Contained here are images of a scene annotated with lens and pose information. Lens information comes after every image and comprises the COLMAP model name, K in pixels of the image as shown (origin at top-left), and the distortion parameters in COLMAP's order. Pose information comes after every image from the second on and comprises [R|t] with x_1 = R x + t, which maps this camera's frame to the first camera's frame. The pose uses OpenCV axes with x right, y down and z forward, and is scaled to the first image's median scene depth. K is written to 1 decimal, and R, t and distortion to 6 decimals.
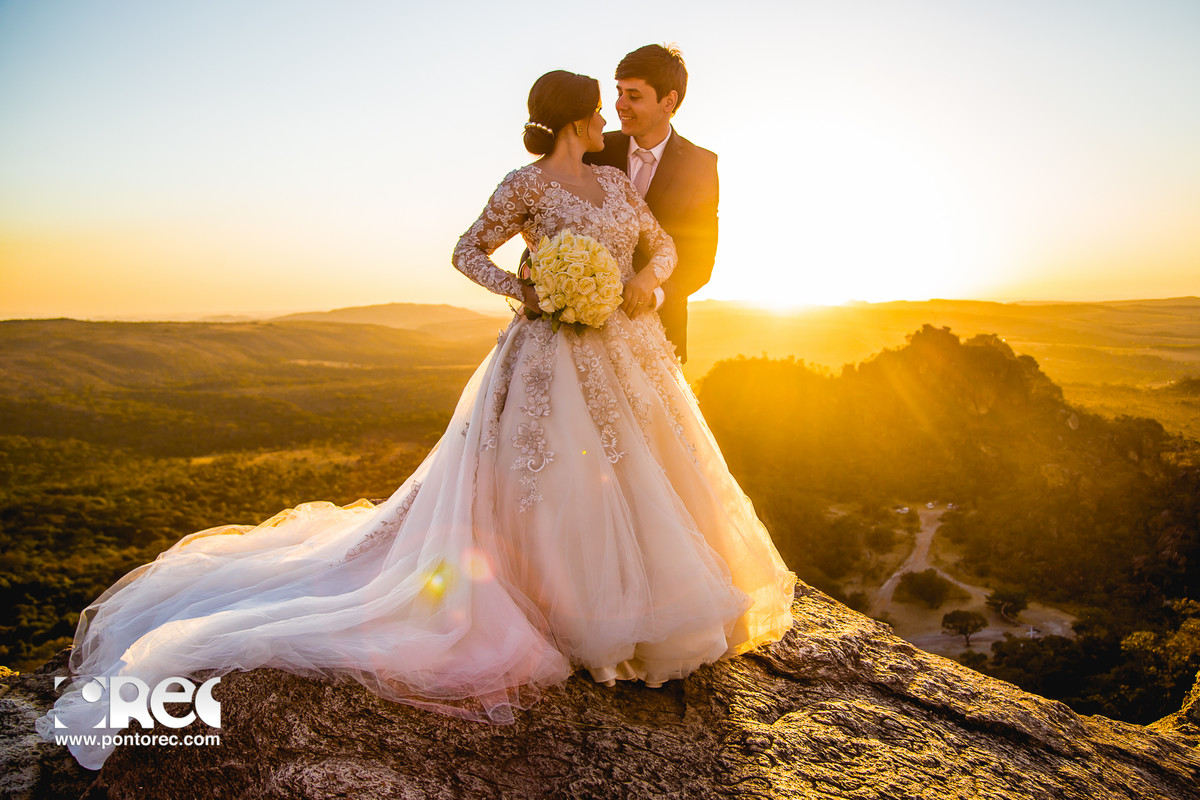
lens RADIAL K [[1083.2, 0, 612.9], [0, 1083.2, 405.0], [0, 0, 1]] dist [-0.055123, 0.105714]
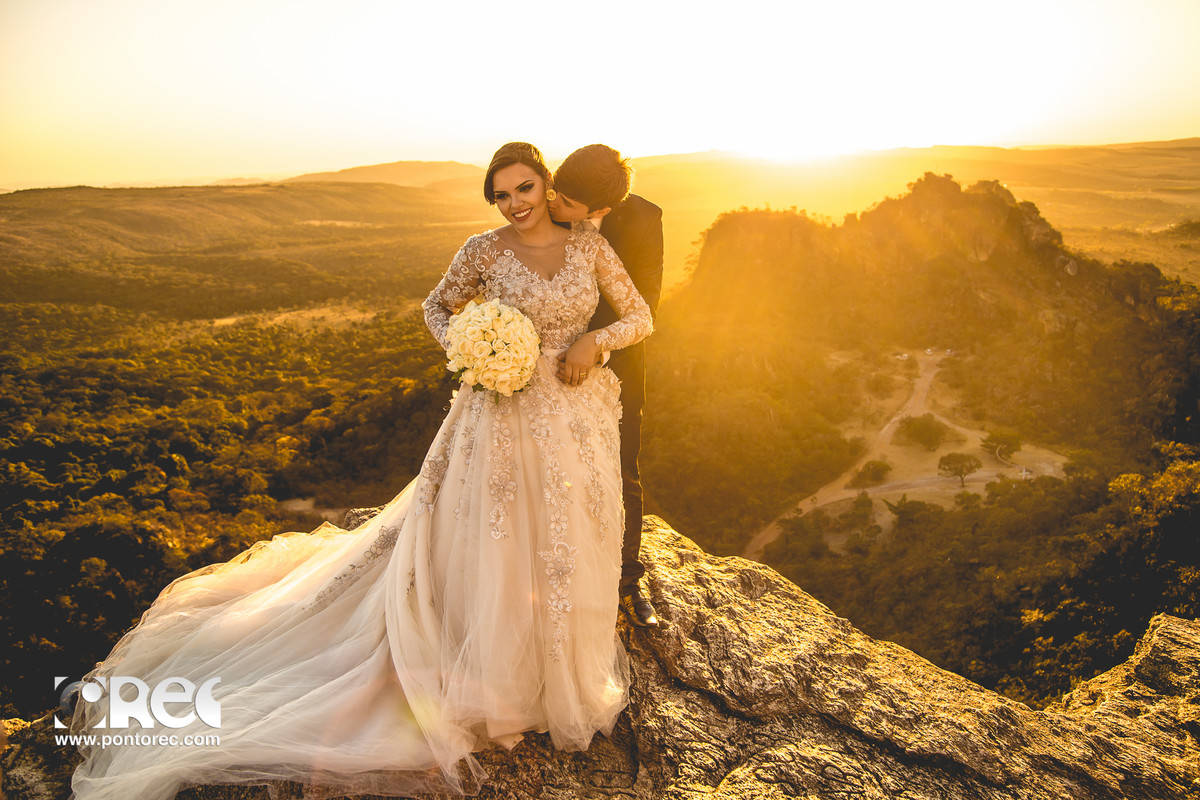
lens RADIAL K [[1050.5, 0, 600.0], [0, 1050.5, 400.0], [0, 0, 1]] dist [-0.059680, 0.099448]
pose [[0.999534, -0.021380, -0.021796, 0.050977], [0.024148, 0.990431, 0.135882, -0.193613], [0.018682, -0.136345, 0.990485, 0.013678]]
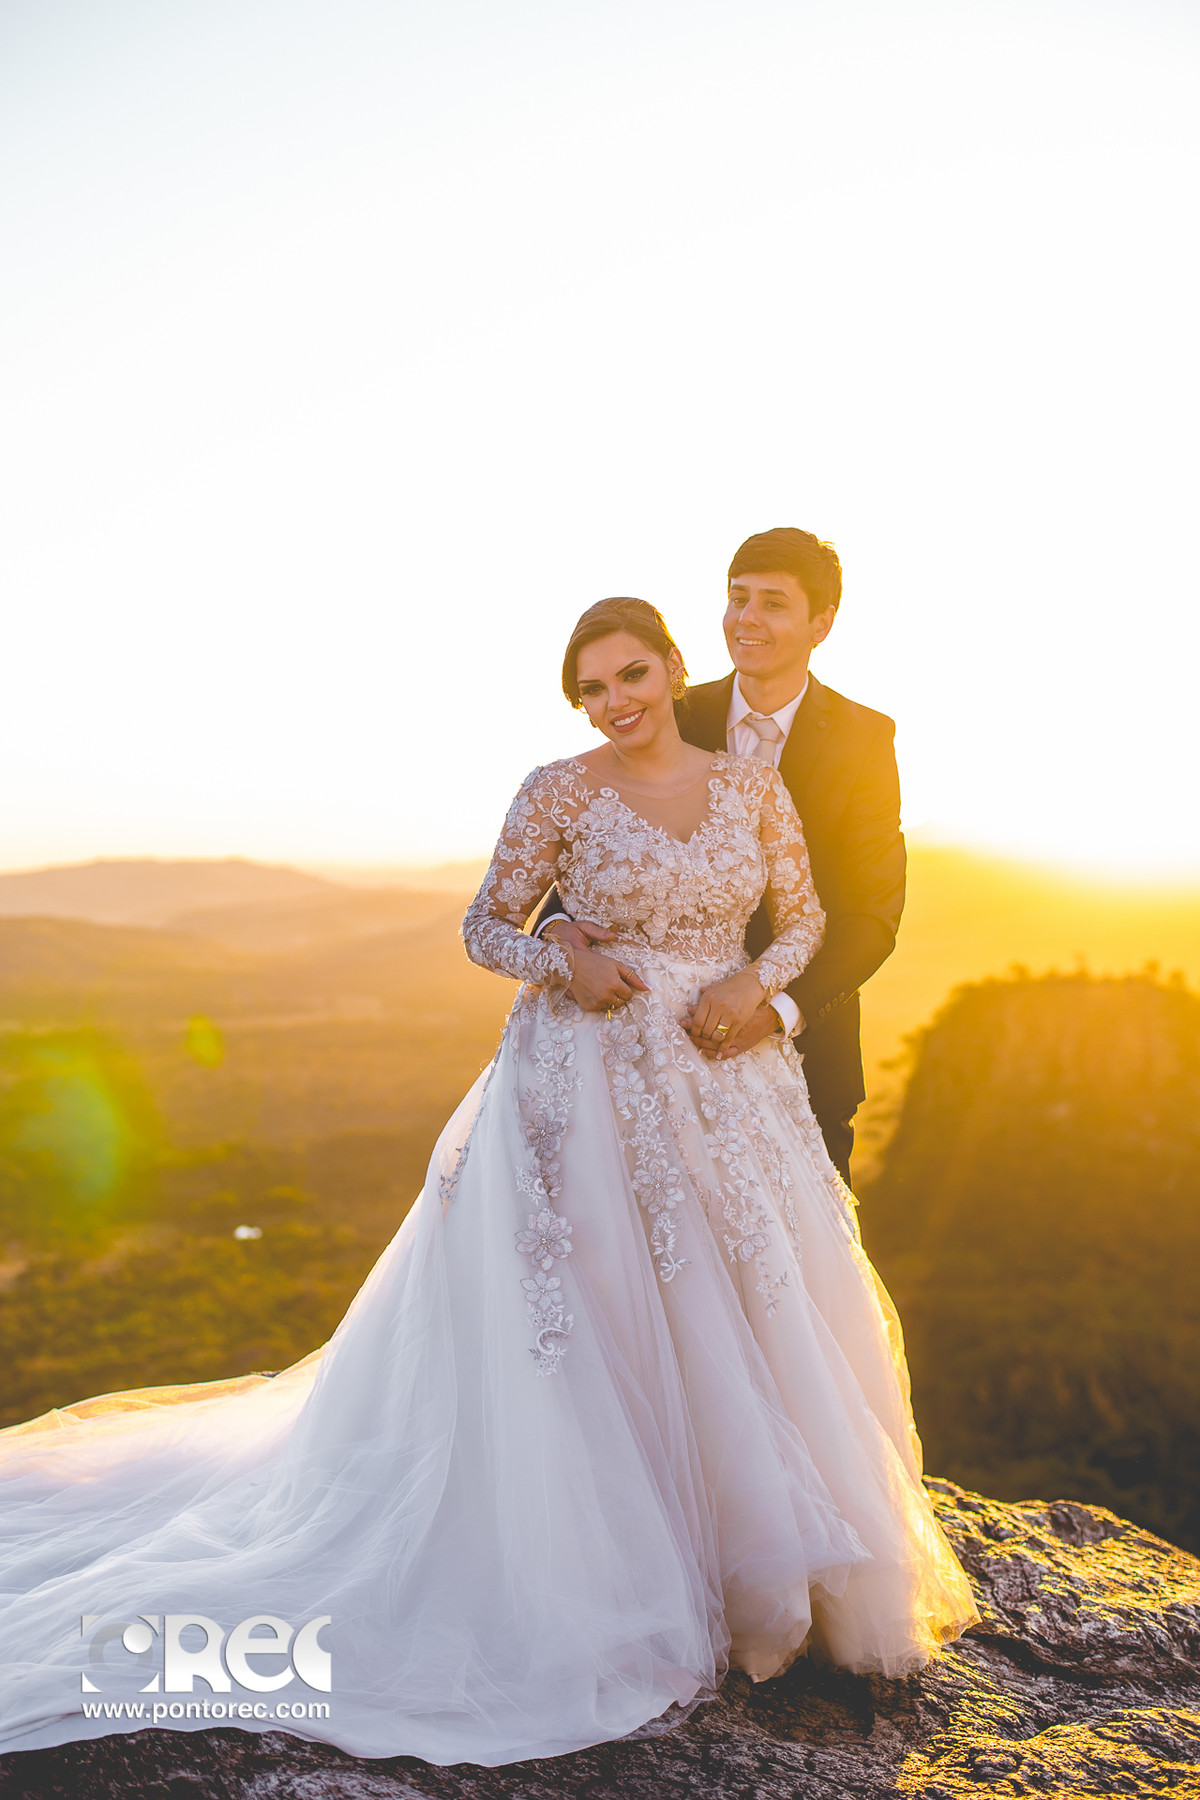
lens RADIAL K [[2861.1, 0, 549.5], [0, 2861.1, 898.9], [0, 0, 1]] dist [-0.033084, -0.118003]
pose [[0.998349, -0.036514, -0.044347, -0.018091], [0.033174, 0.996718, -0.073844, -0.041140], [0.046898, 0.072251, 0.996283, -0.468074]]
